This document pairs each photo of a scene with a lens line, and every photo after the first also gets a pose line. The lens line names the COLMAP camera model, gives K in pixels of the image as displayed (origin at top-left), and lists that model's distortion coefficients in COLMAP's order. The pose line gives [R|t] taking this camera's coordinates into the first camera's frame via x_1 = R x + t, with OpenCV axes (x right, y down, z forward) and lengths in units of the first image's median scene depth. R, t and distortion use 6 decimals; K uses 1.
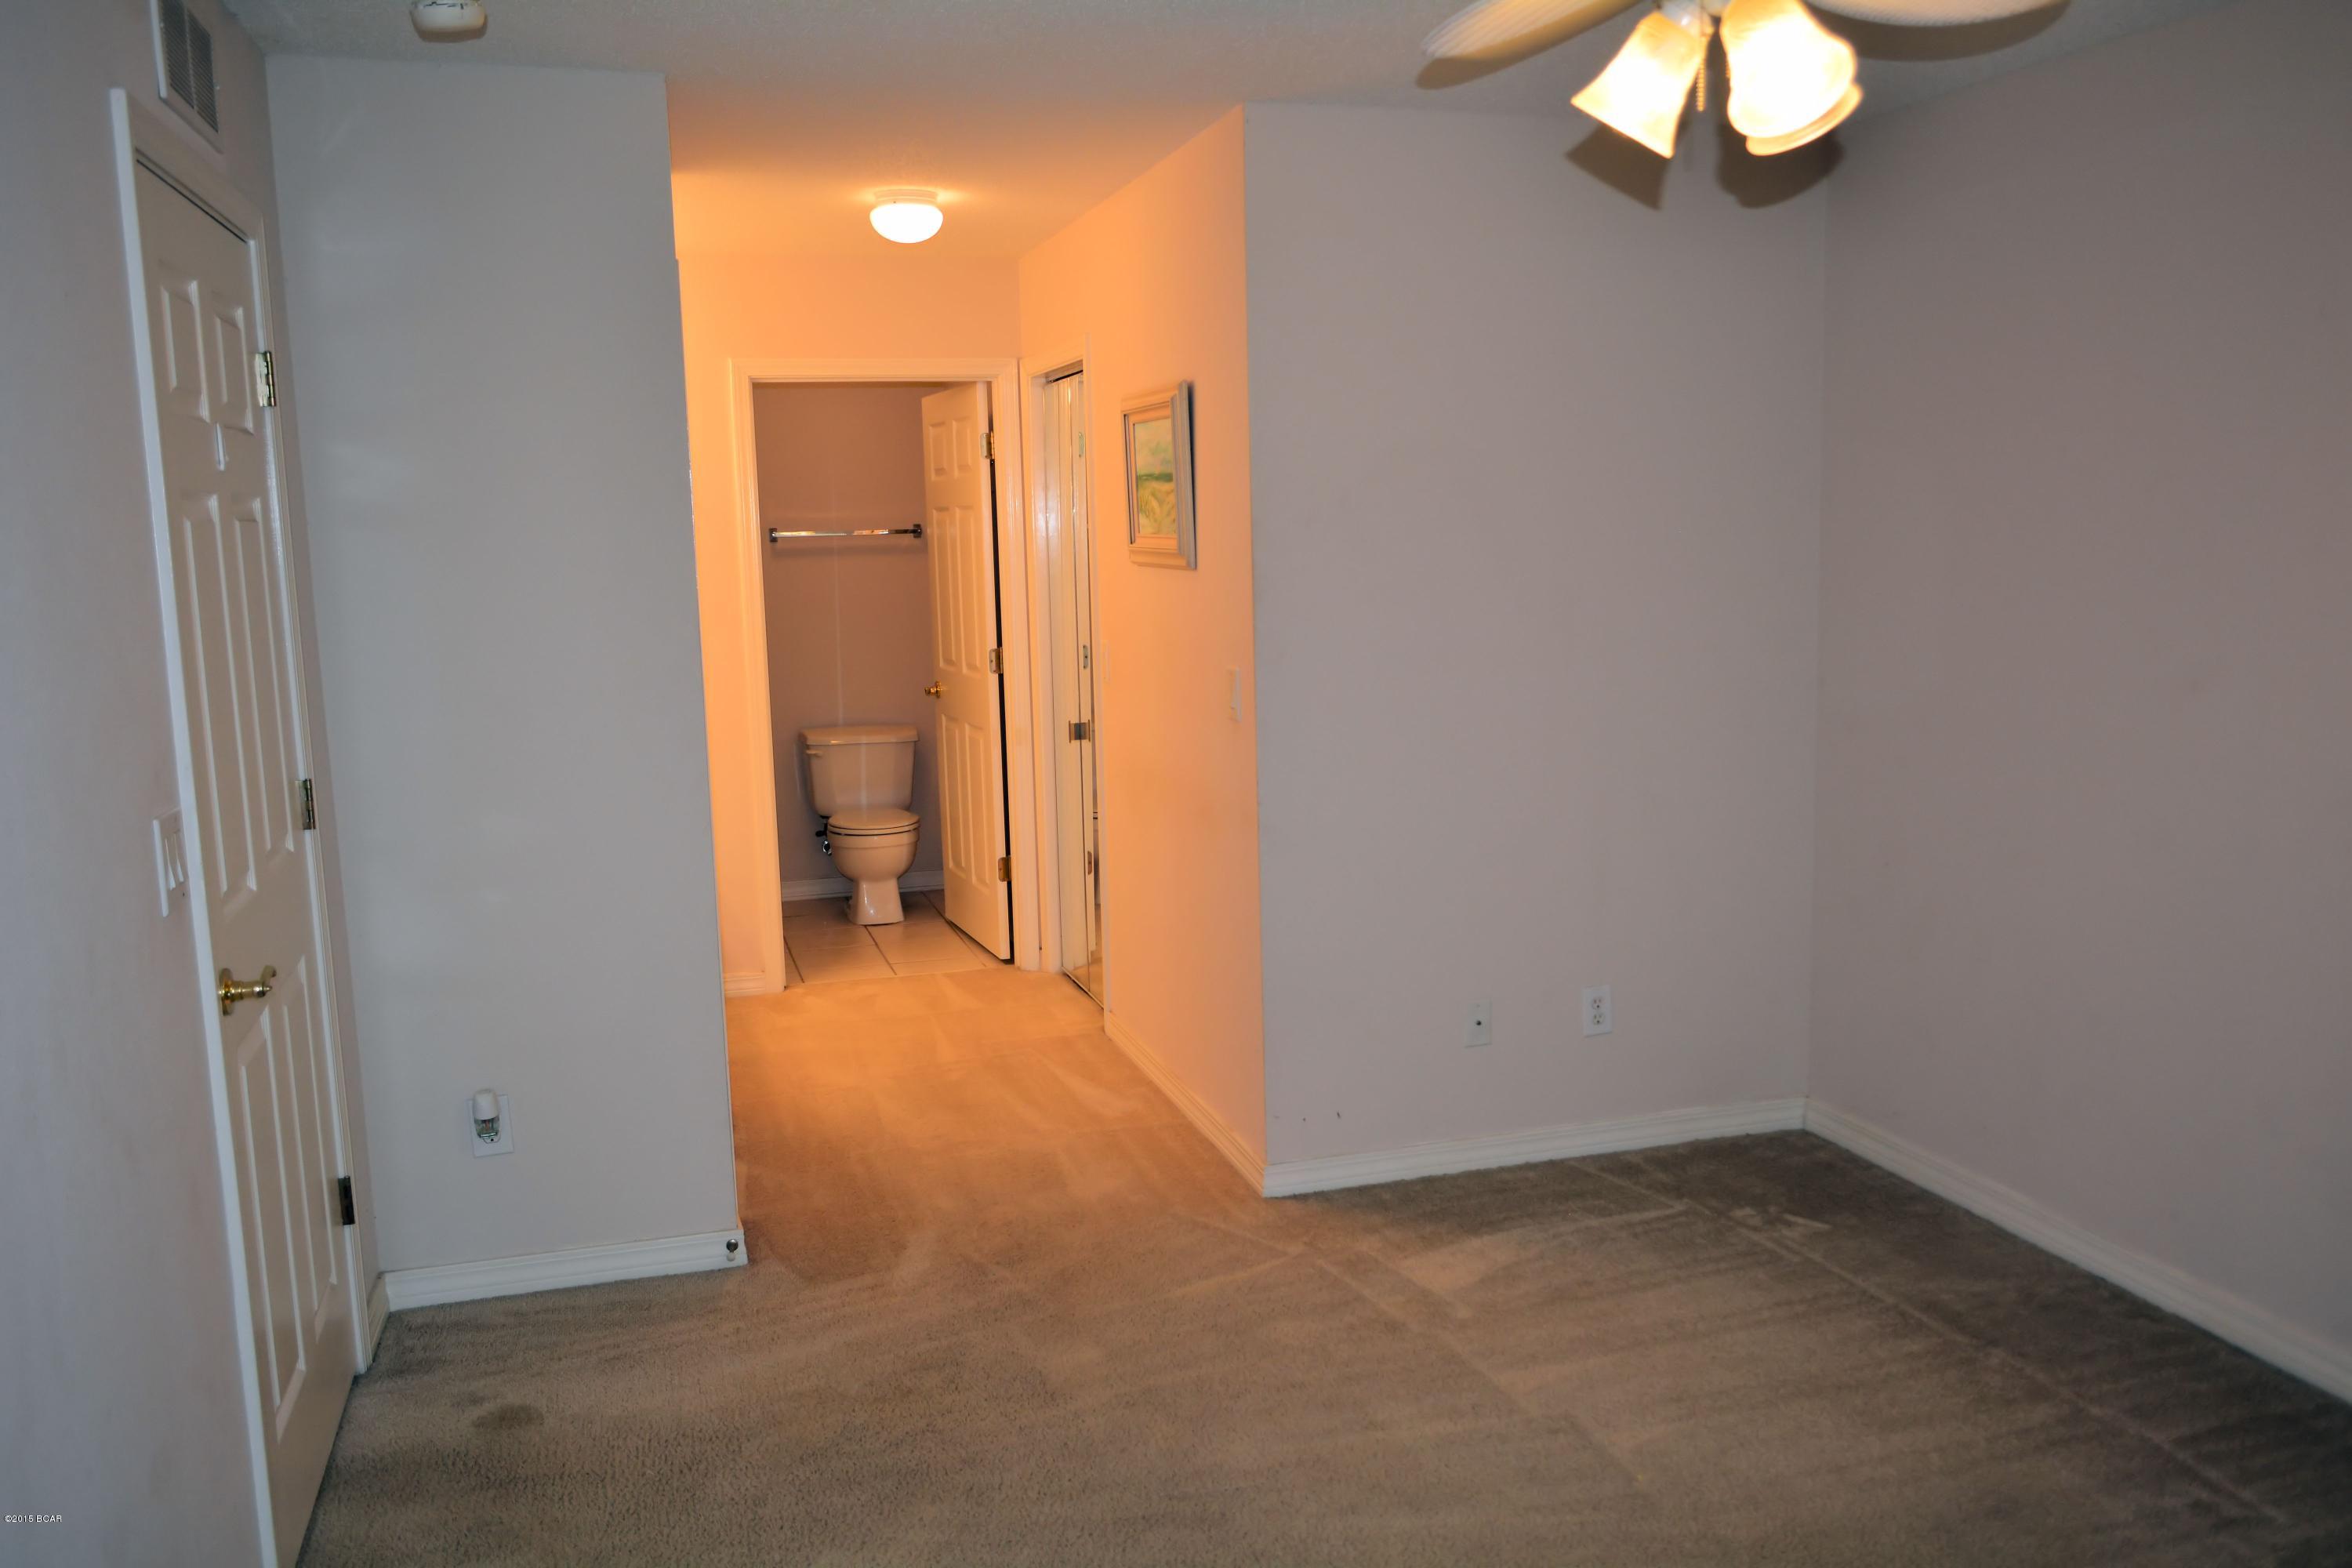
lens RADIAL K [[1820.3, 0, 1176.0], [0, 1820.3, 784.0], [0, 0, 1]] dist [-0.001558, -0.003144]
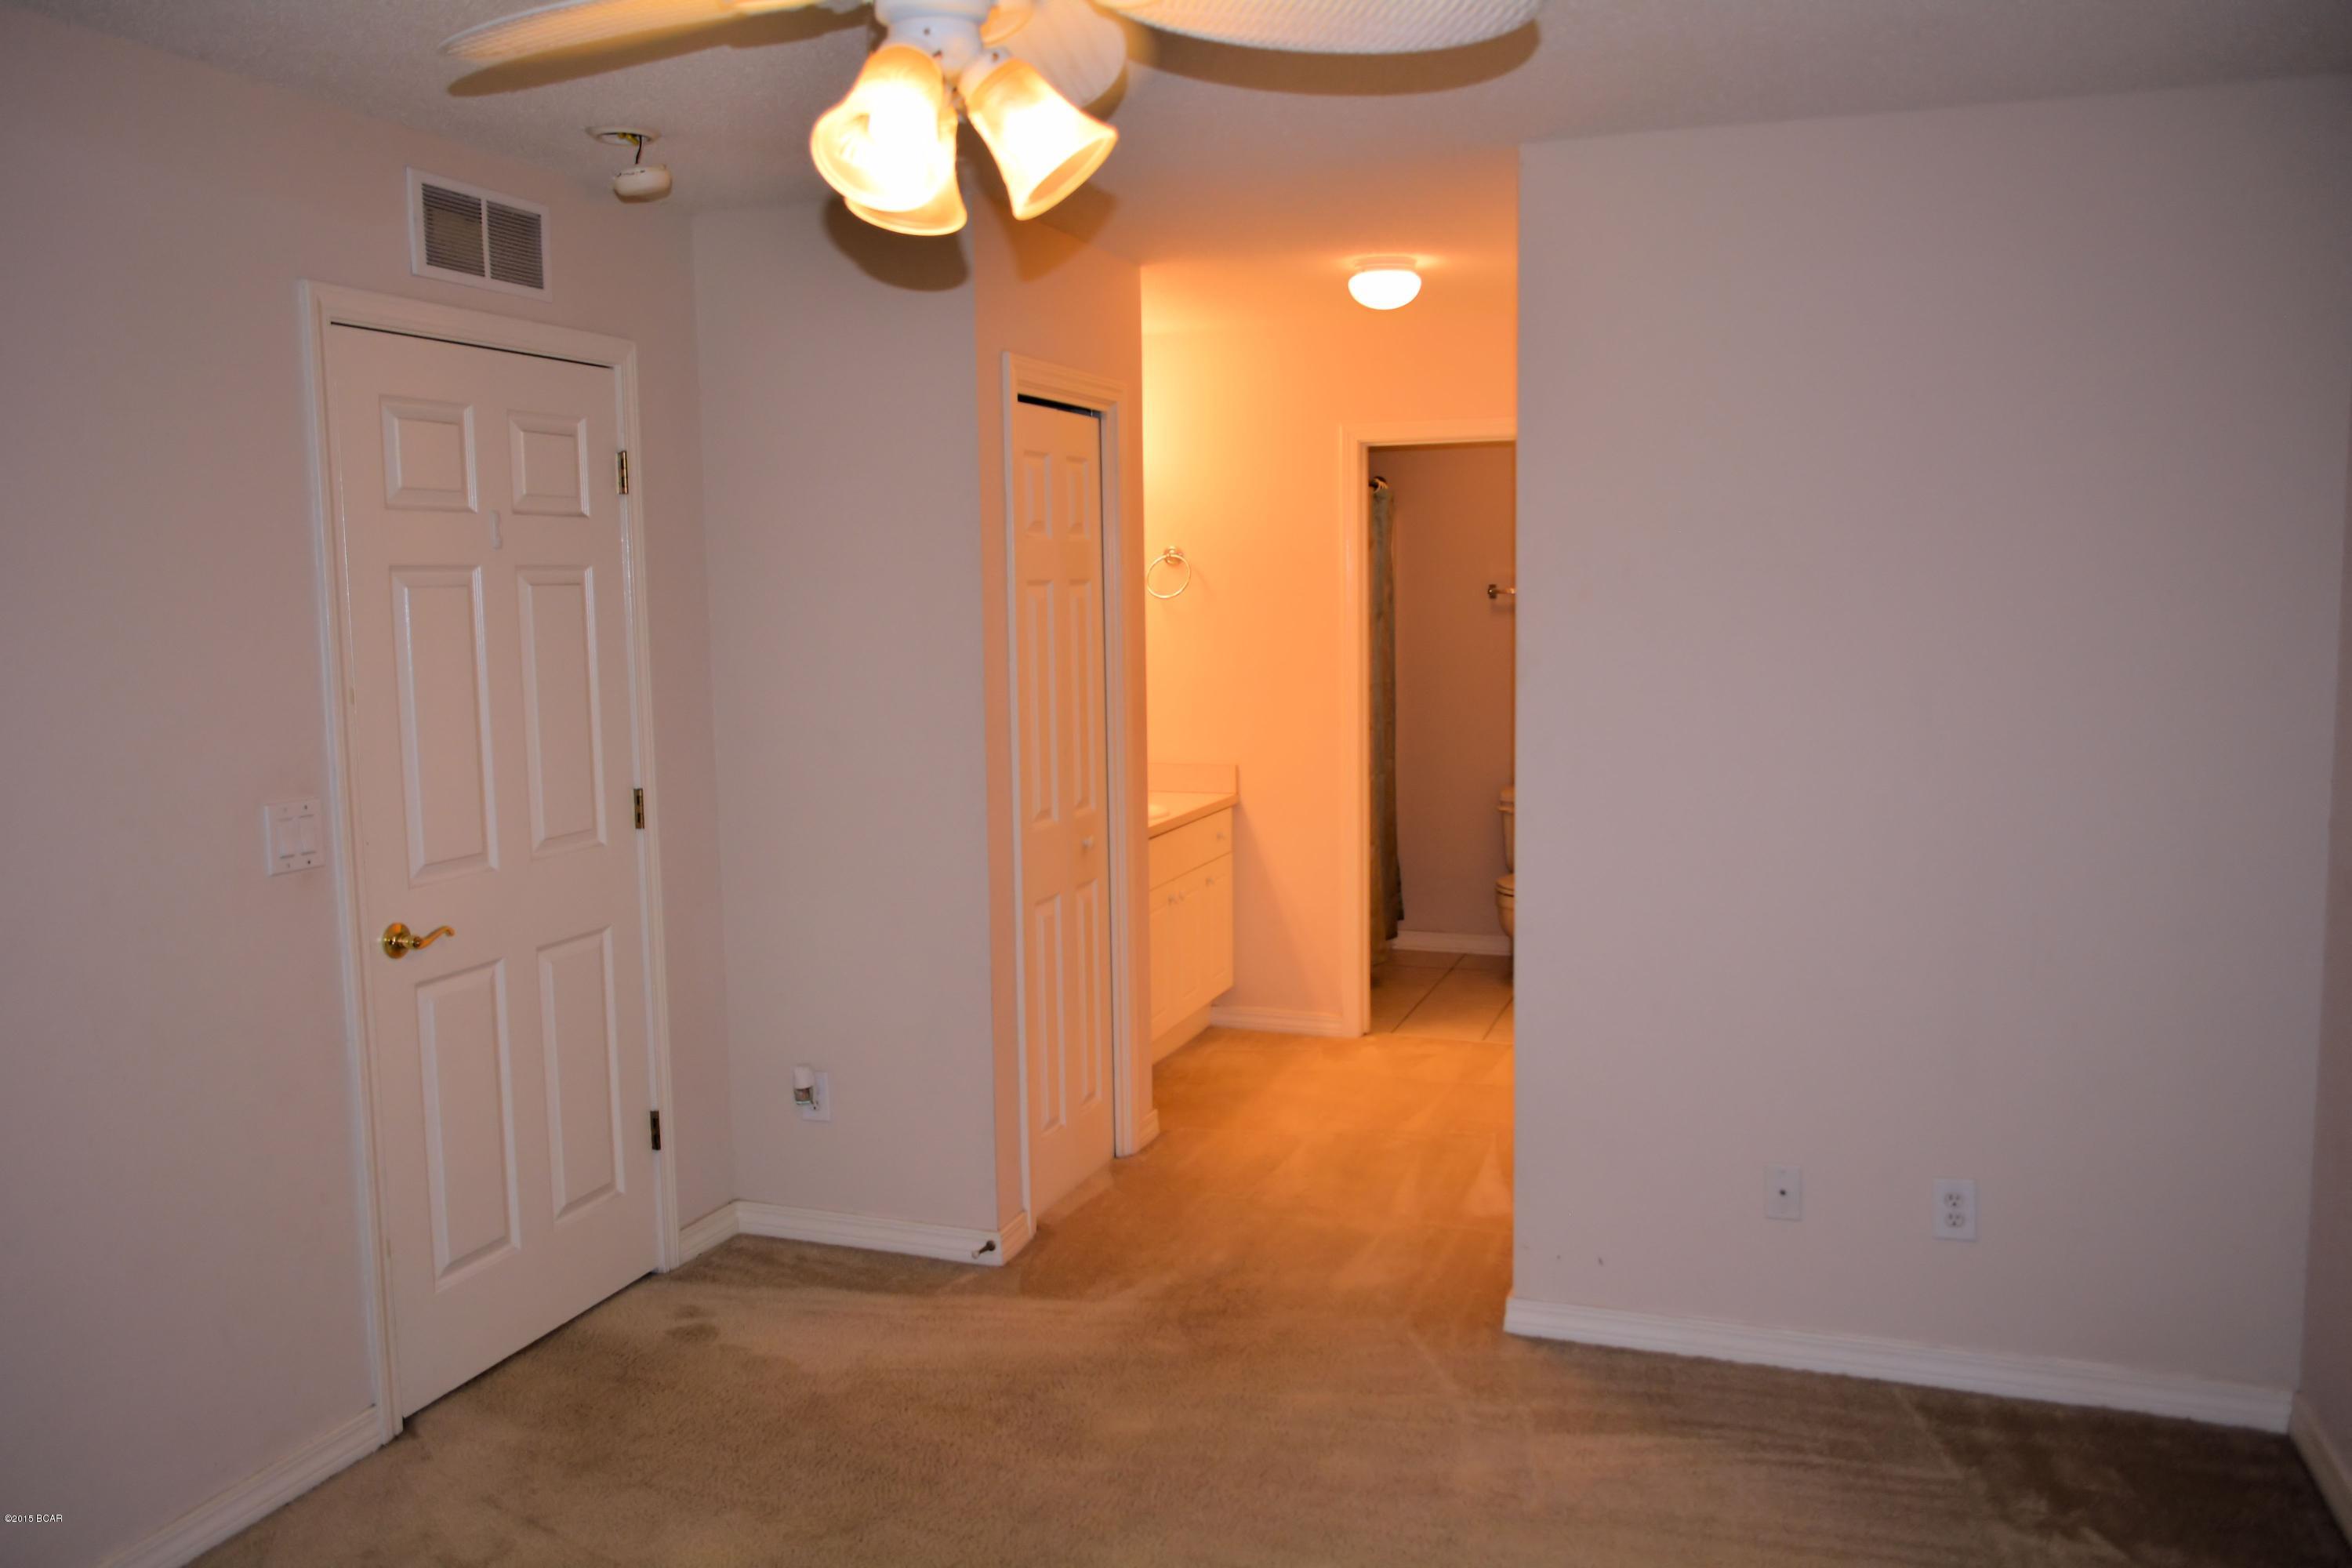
lens RADIAL K [[1834.7, 0, 1176.0], [0, 1834.7, 784.0], [0, 0, 1]] dist [0.005131, 0.001433]
pose [[0.808794, 0.079228, -0.582731, 0.434303], [-0.091990, 0.995730, 0.007703, -0.039261], [0.580853, 0.047375, 0.812628, 0.139977]]
